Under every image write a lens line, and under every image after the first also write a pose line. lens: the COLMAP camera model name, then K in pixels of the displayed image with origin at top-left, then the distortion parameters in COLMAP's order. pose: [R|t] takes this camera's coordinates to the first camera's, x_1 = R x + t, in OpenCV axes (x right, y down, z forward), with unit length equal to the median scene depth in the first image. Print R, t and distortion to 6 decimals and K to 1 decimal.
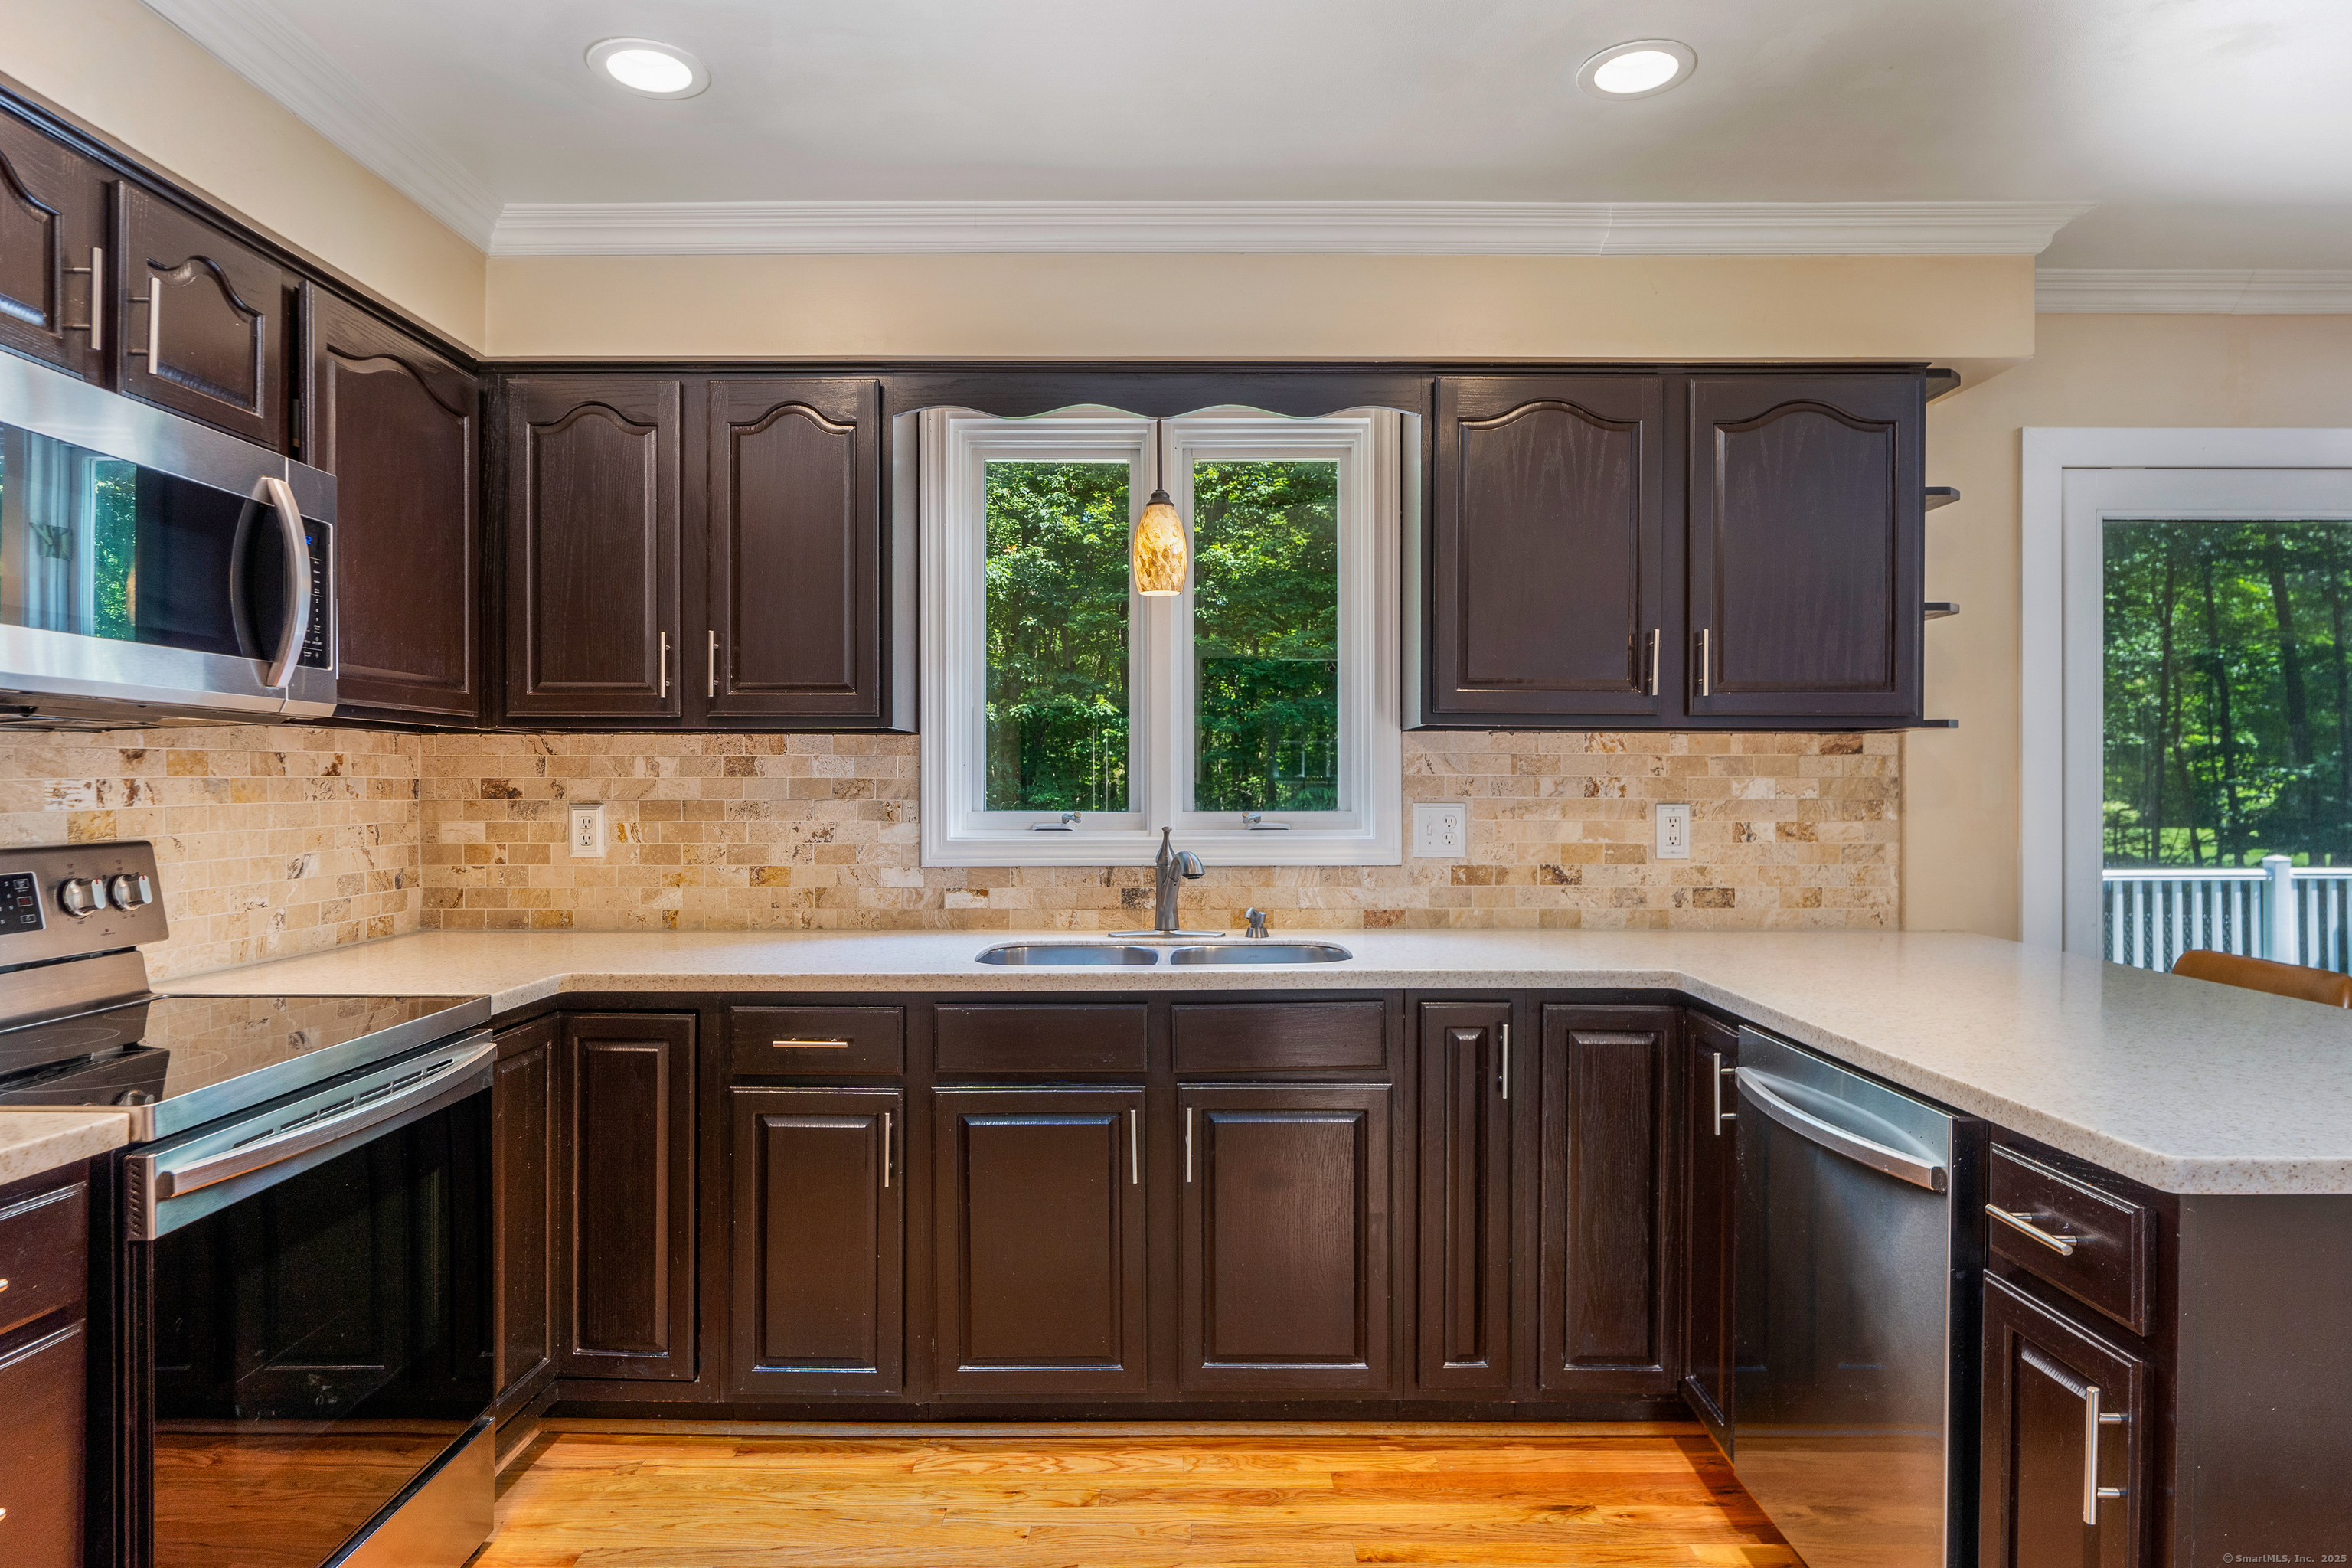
lens RADIAL K [[1365.8, 0, 1173.8], [0, 1365.8, 780.1], [0, 0, 1]] dist [-0.001225, -0.000182]
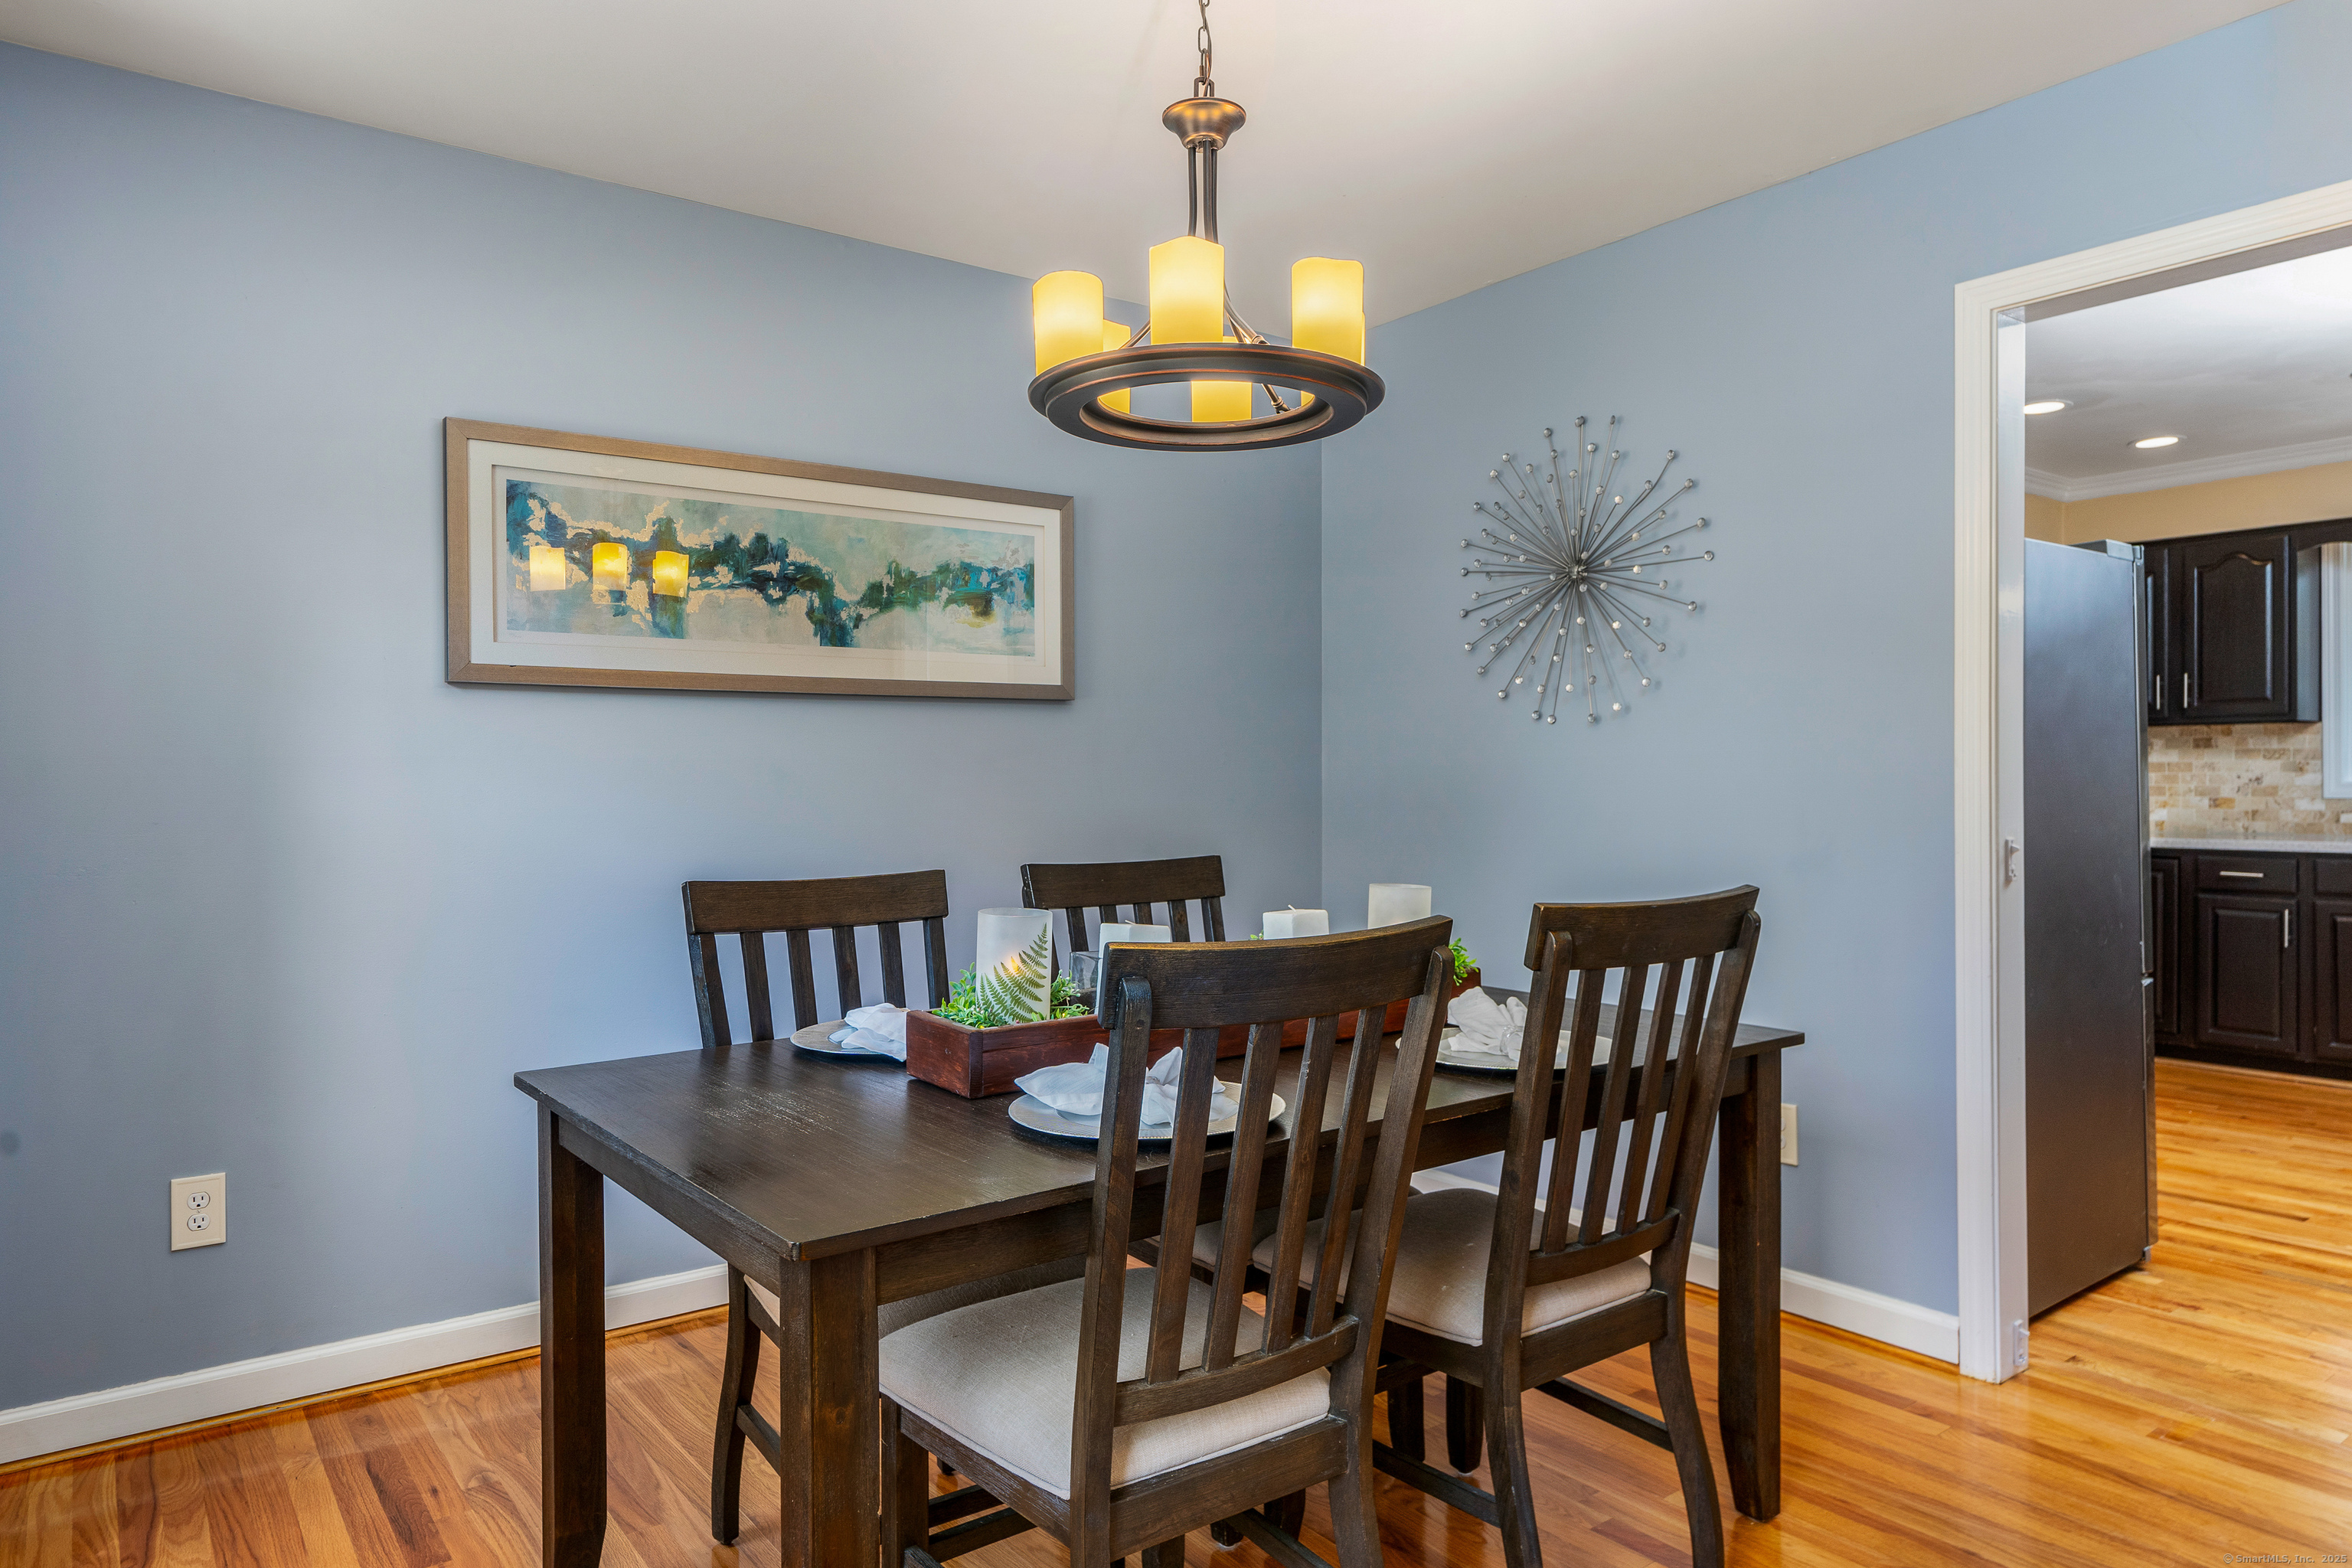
lens RADIAL K [[1473.4, 0, 1176.0], [0, 1473.4, 784.4], [0, 0, 1]] dist [-0.000972, -0.000179]
pose [[0.609428, 0.003007, -0.792836, 0.416357], [-0.000291, 0.999994, 0.003569, 0.039547], [0.792841, -0.001944, 0.609425, -1.318644]]
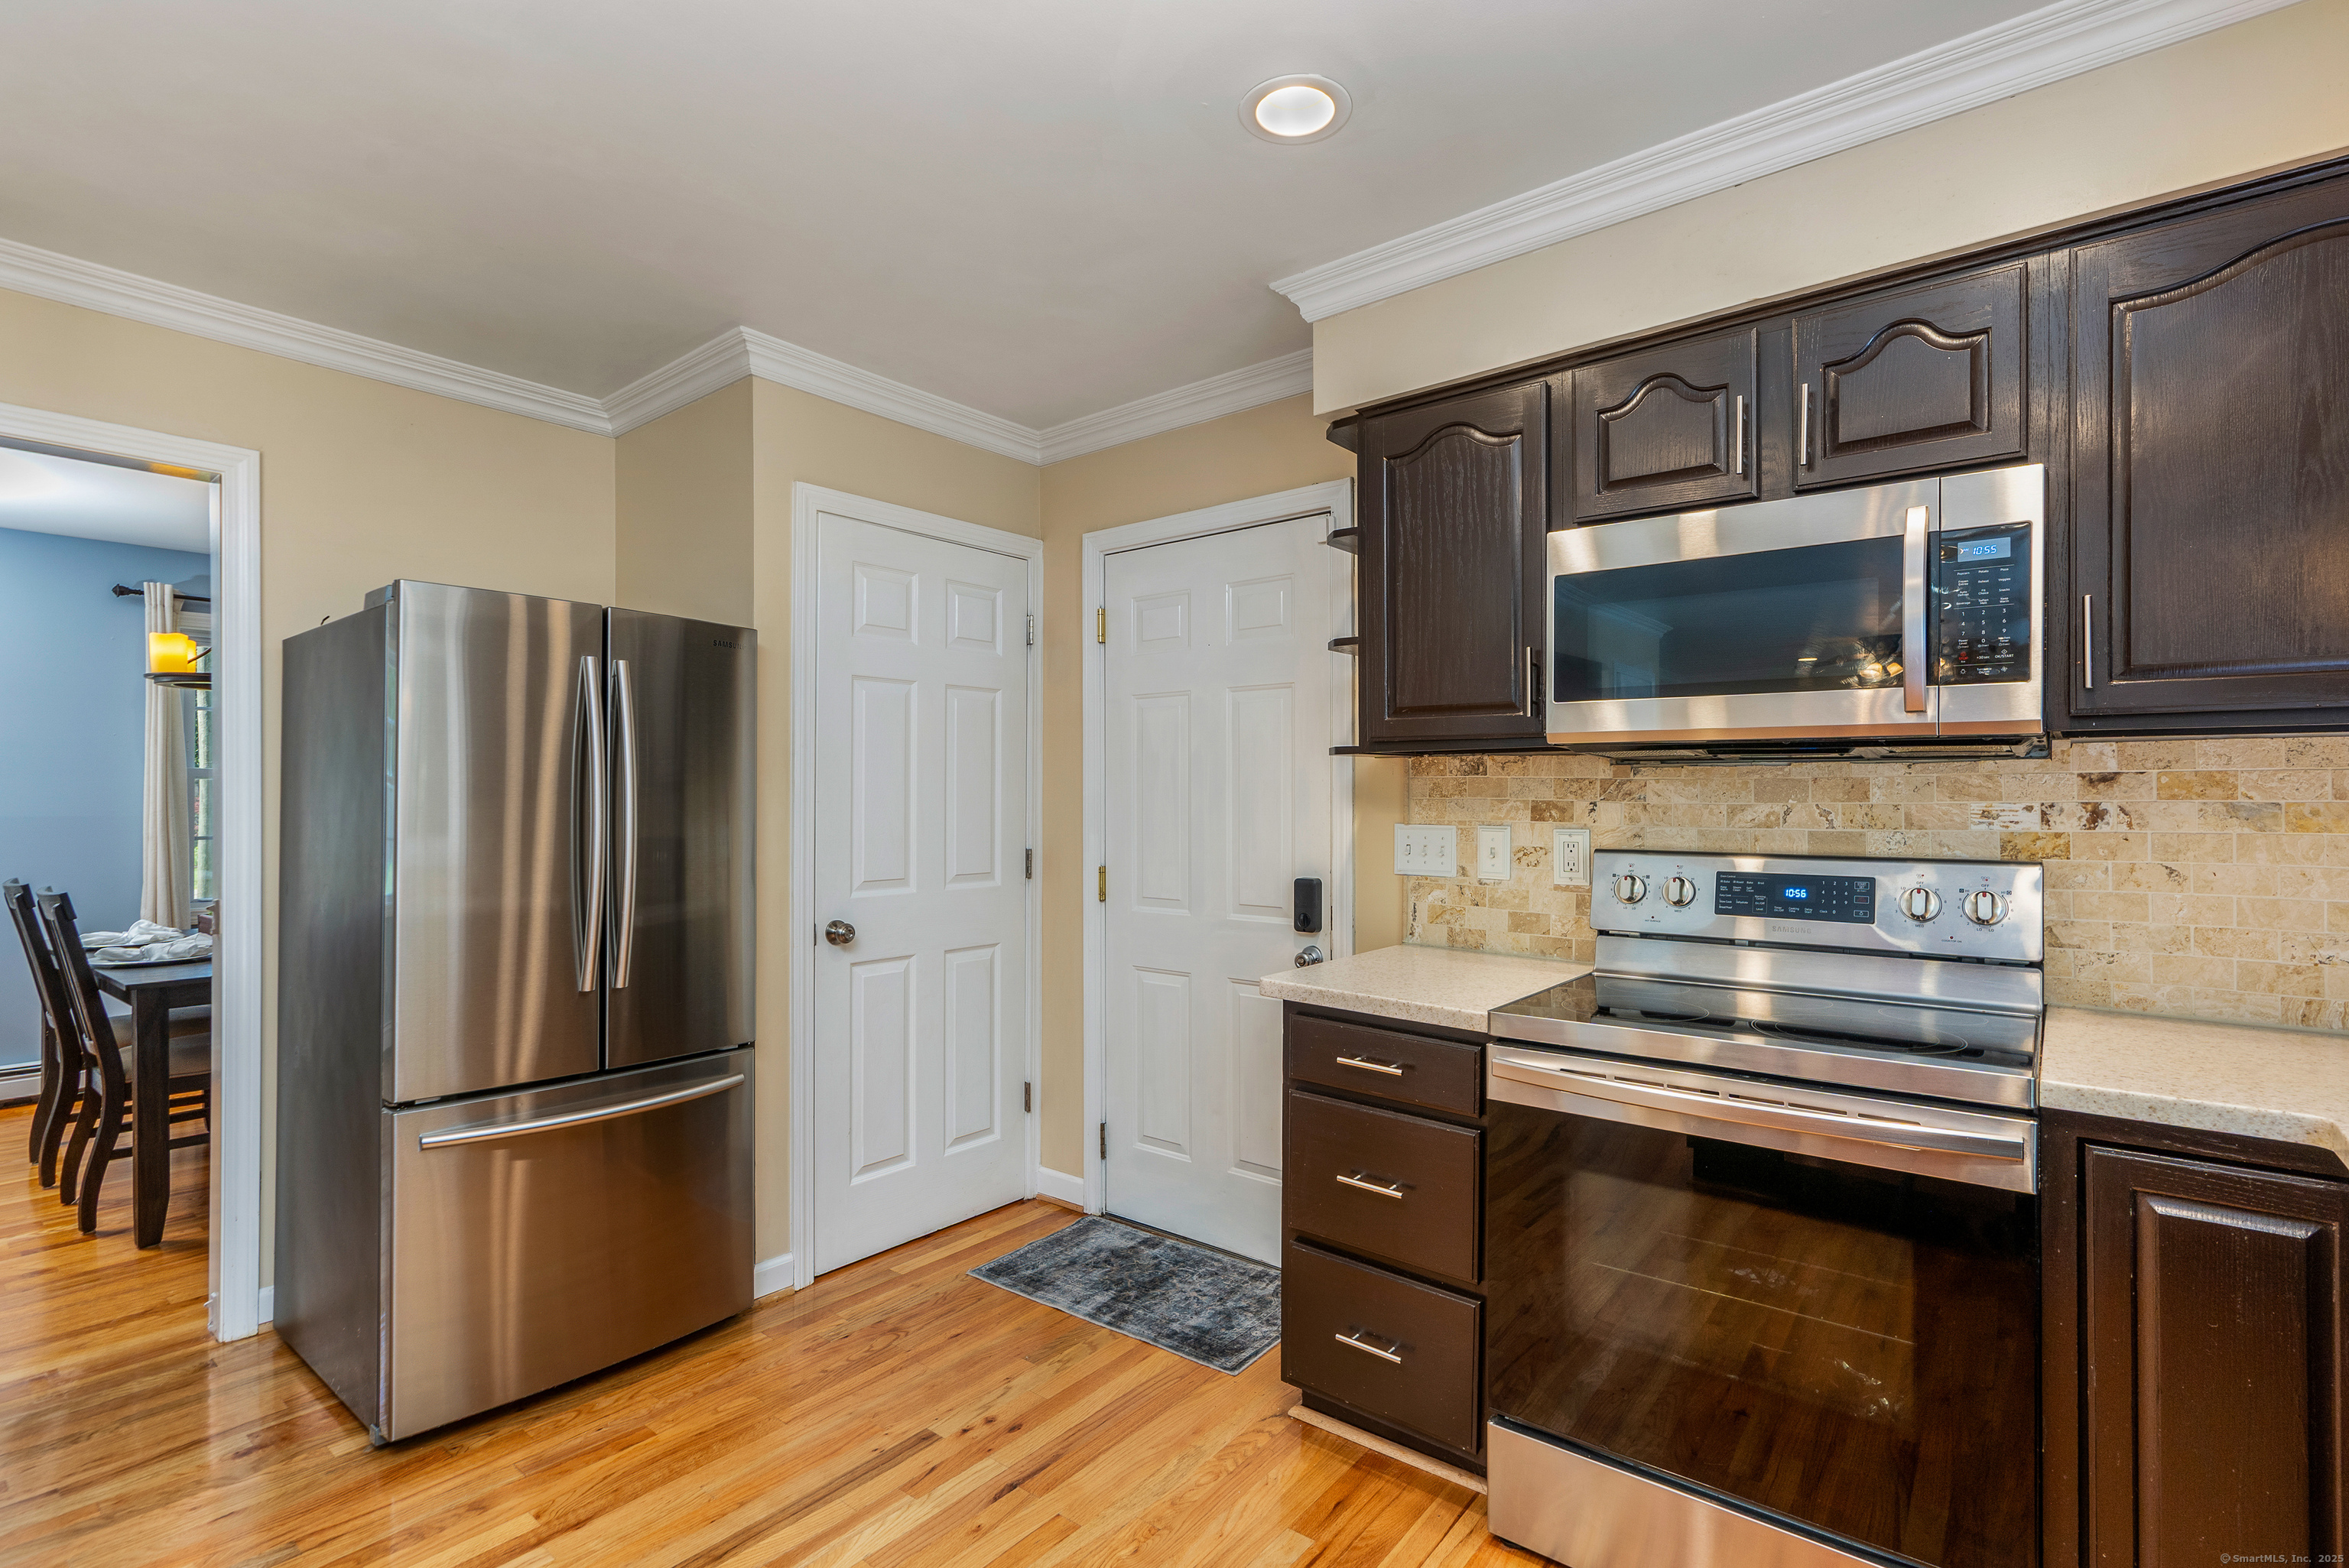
lens RADIAL K [[1096.0, 0, 1171.3], [0, 1096.0, 787.9], [0, 0, 1]] dist [0.000383, 0.000030]
pose [[-0.631548, -0.000421, -0.775336, 0.309803], [0.001688, 0.999997, -0.001917, -0.011841], [0.775335, -0.002520, -0.631546, 1.021917]]
